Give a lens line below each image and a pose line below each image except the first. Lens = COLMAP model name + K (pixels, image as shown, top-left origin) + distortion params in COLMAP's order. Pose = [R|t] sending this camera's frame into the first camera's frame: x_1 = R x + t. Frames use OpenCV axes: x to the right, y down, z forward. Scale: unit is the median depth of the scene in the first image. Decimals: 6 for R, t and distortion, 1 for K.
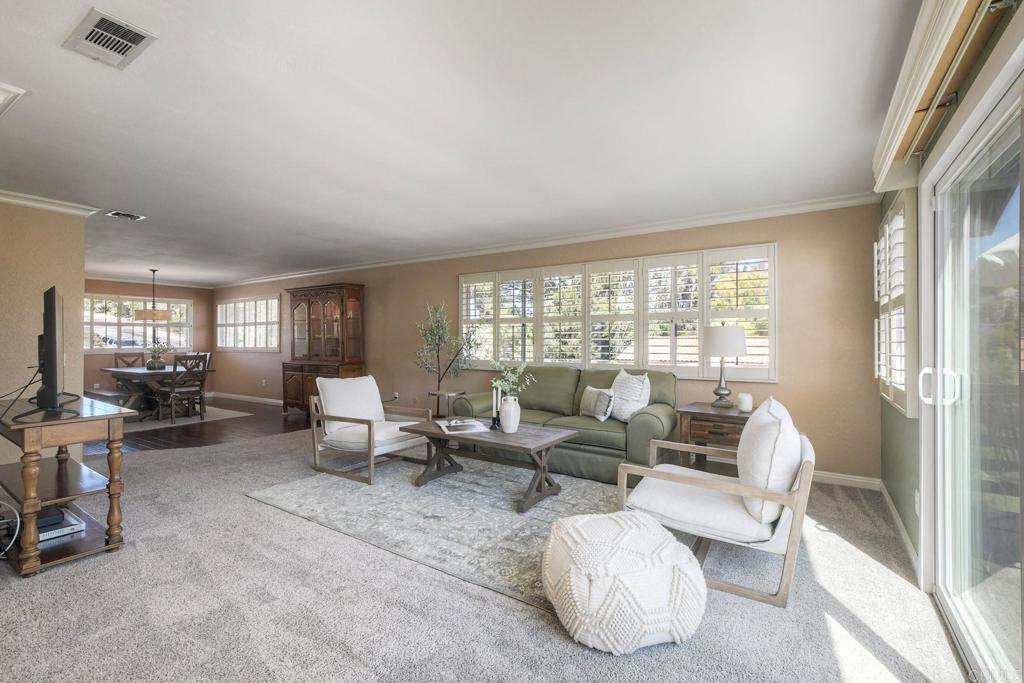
lens RADIAL K [[454.4, 0, 507.3], [0, 454.4, 336.8], [0, 0, 1]] dist [0.004049, 0.000269]
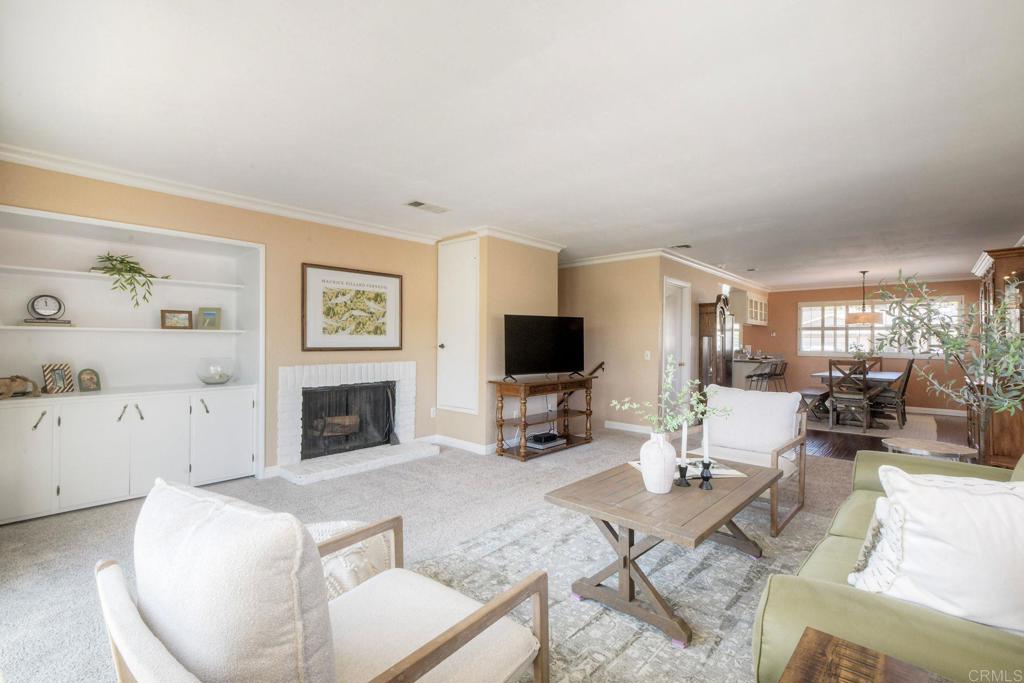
lens RADIAL K [[454.4, 0, 511.0], [0, 454.4, 342.1], [0, 0, 1]] dist [0.004049, 0.000269]
pose [[-0.143254, 0.000943, -0.989685, 0.361677], [0.000344, 1.000000, 0.000903, 0.002574], [0.989686, -0.000211, -0.143254, 0.495034]]
